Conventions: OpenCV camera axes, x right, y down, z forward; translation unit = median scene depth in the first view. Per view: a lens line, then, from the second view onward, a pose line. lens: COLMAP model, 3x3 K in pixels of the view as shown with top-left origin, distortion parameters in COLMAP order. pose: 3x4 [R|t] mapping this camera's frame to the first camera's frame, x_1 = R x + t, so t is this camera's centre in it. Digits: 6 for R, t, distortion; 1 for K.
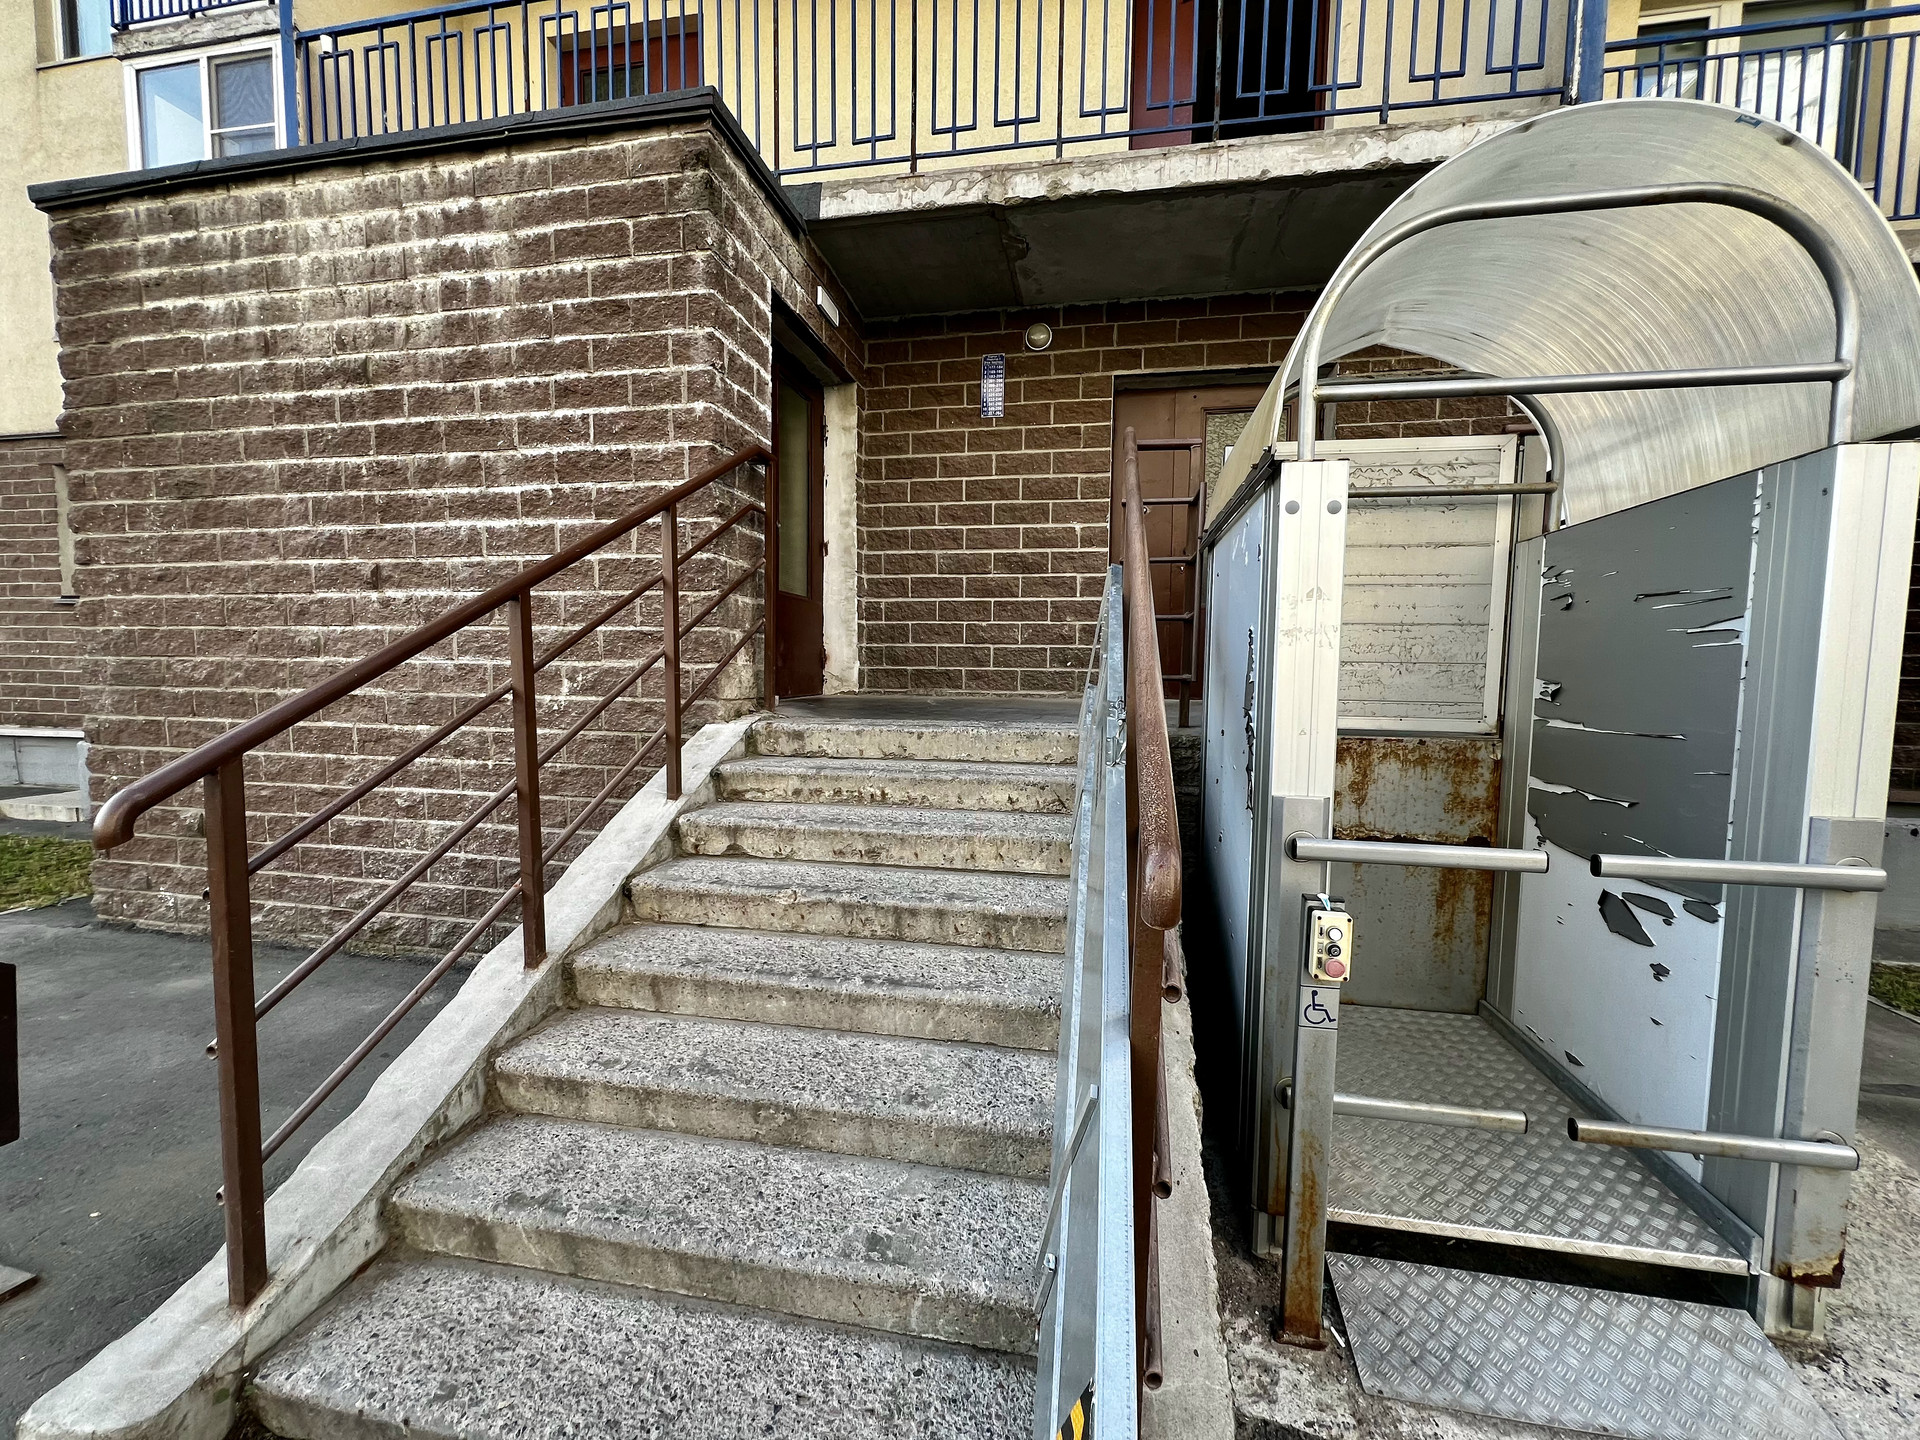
lens RADIAL K [[768.8, 0, 964.3], [0, 768.8, 722.8], [0, 0, 1]] dist [-0.001148, 0.000502]
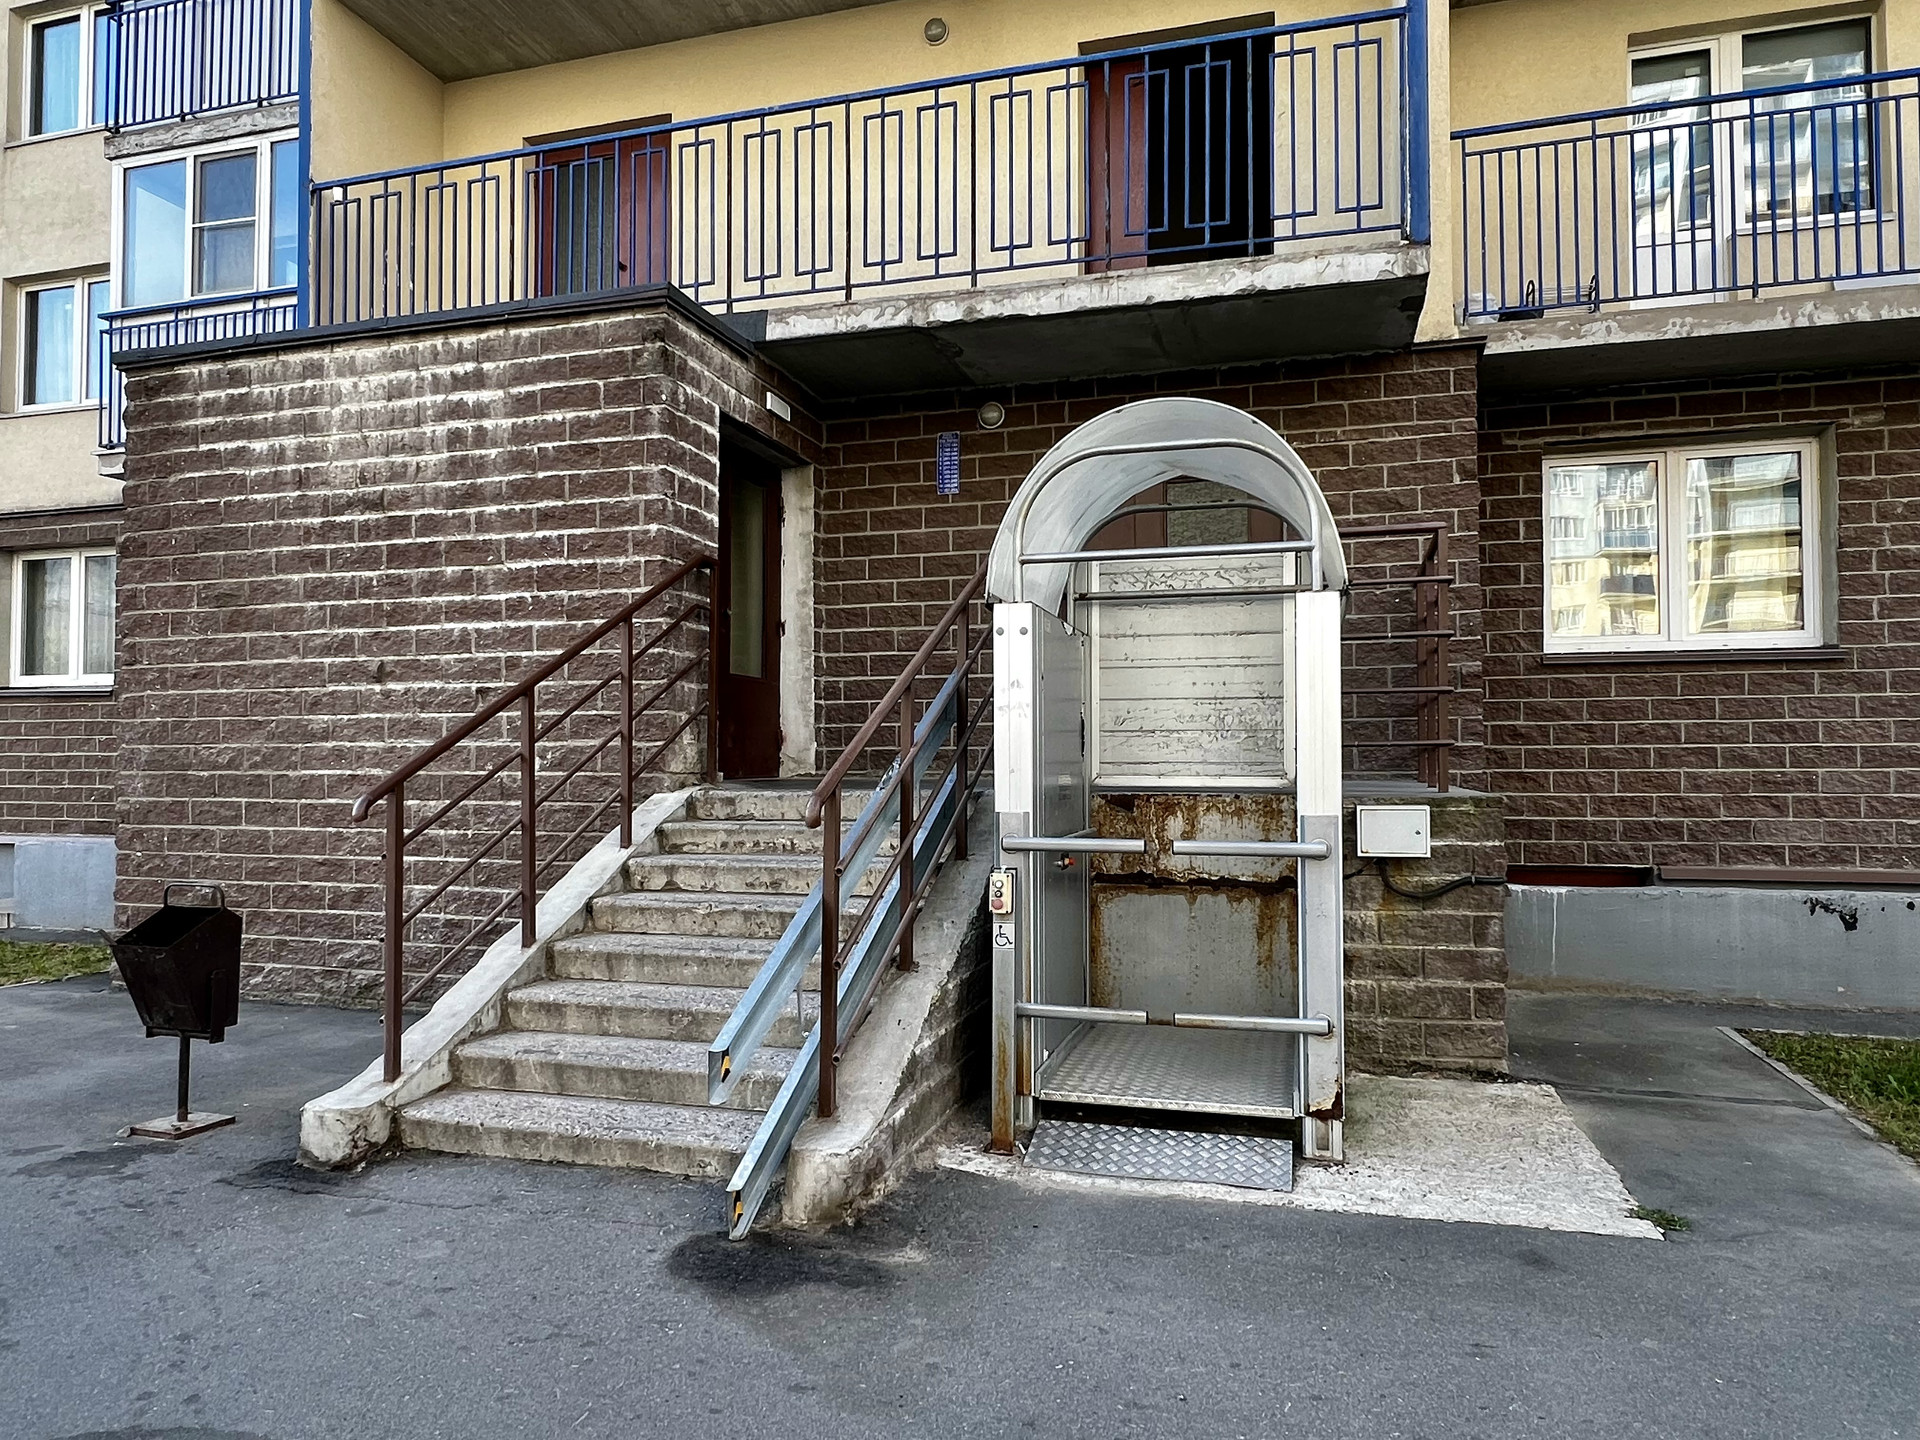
lens RADIAL K [[1200.0, 0, 961.2], [0, 1200.0, 730.5], [0, 0, 1]] dist [0.000280, 0.002108]
pose [[0.995429, -0.015516, -0.094237, 0.273543], [0.005979, 0.994904, -0.100644, 0.084824], [0.095318, 0.099621, 0.990449, -0.698066]]
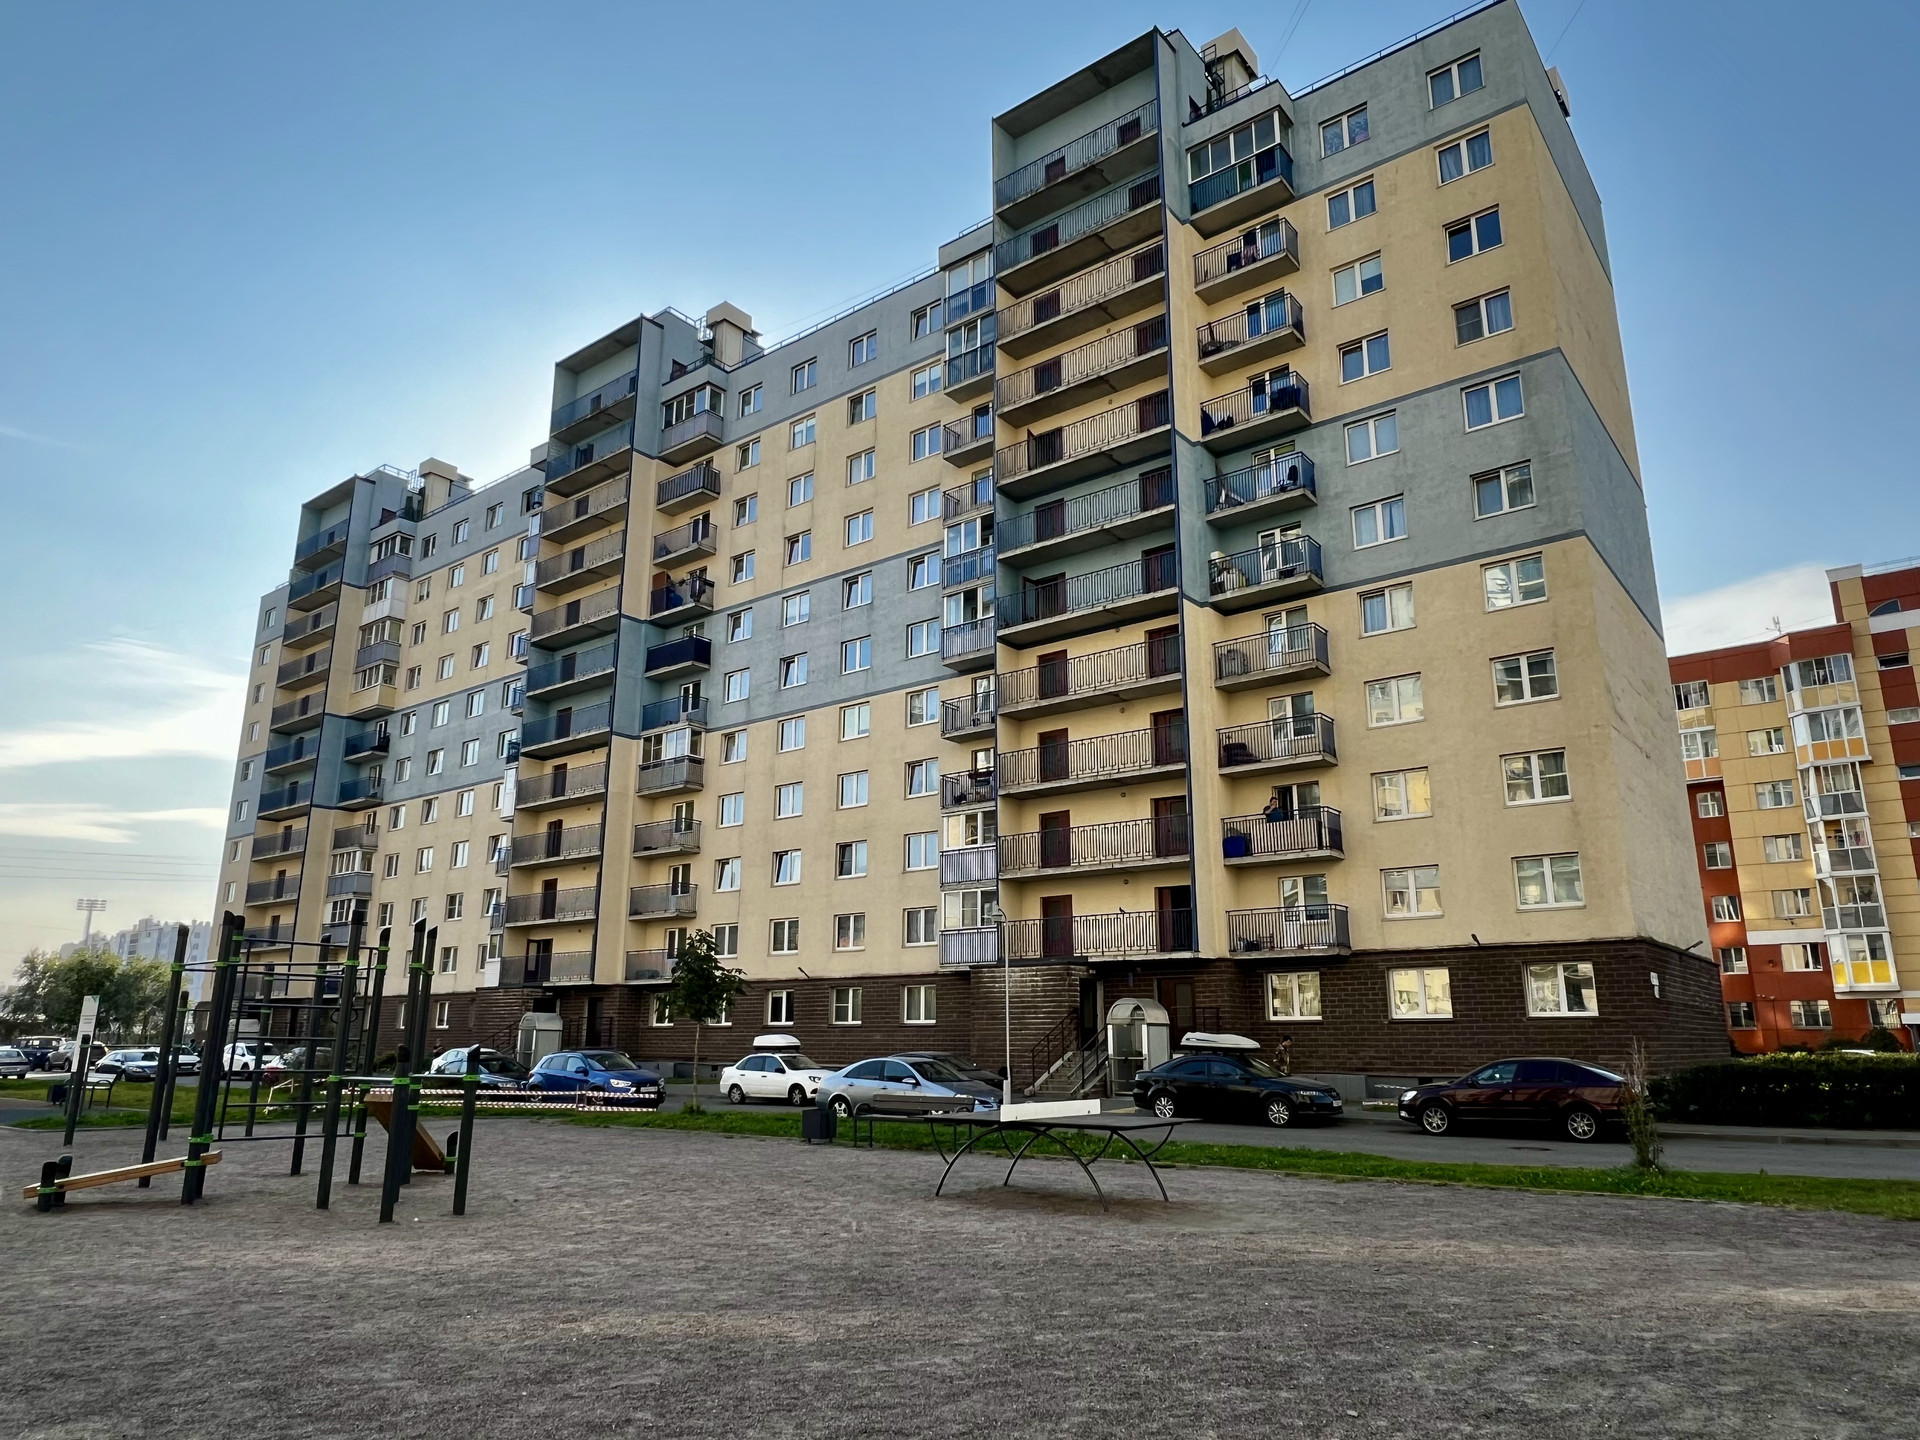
lens RADIAL K [[1216.0, 0, 951.0], [0, 1216.0, 735.1], [0, 0, 1]] dist [-0.018078, -0.001619]
pose [[0.883903, -0.124499, -0.450794, 3.535764], [-0.025620, 0.949577, -0.312486, 0.649127], [0.466968, 0.287757, 0.836144, -8.315099]]
